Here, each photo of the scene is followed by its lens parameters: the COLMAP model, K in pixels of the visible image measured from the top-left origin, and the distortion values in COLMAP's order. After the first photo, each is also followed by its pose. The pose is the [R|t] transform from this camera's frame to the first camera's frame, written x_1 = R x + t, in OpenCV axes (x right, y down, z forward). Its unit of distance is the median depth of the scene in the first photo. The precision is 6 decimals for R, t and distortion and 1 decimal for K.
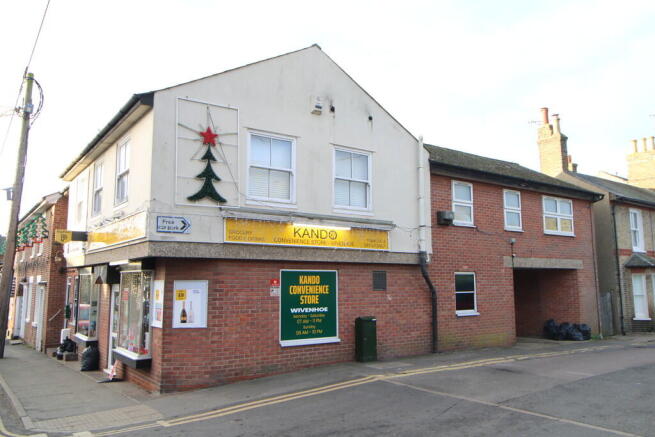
lens RADIAL K [[528.8, 0, 327.5], [0, 528.8, 218.5], [0, 0, 1]] dist [0.007244, 0.004379]
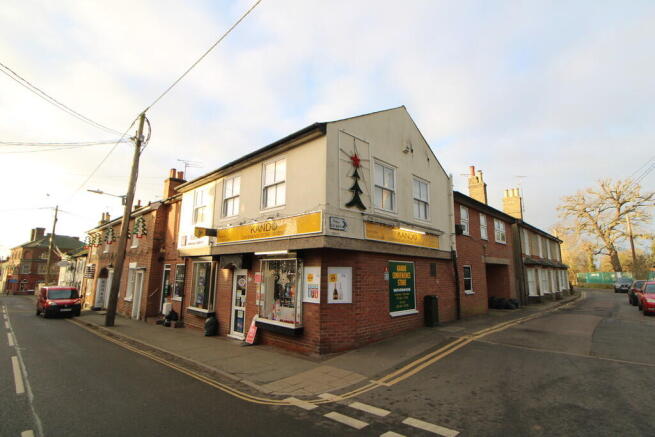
lens RADIAL K [[325.0, 0, 327.5], [0, 325.0, 218.5], [0, 0, 1]] dist [0.001055, -0.000149]
pose [[0.983321, 0.042957, 0.176734, -0.391221], [-0.035215, 0.998287, -0.046712, 0.031252], [-0.178438, 0.039709, 0.983150, 0.180965]]
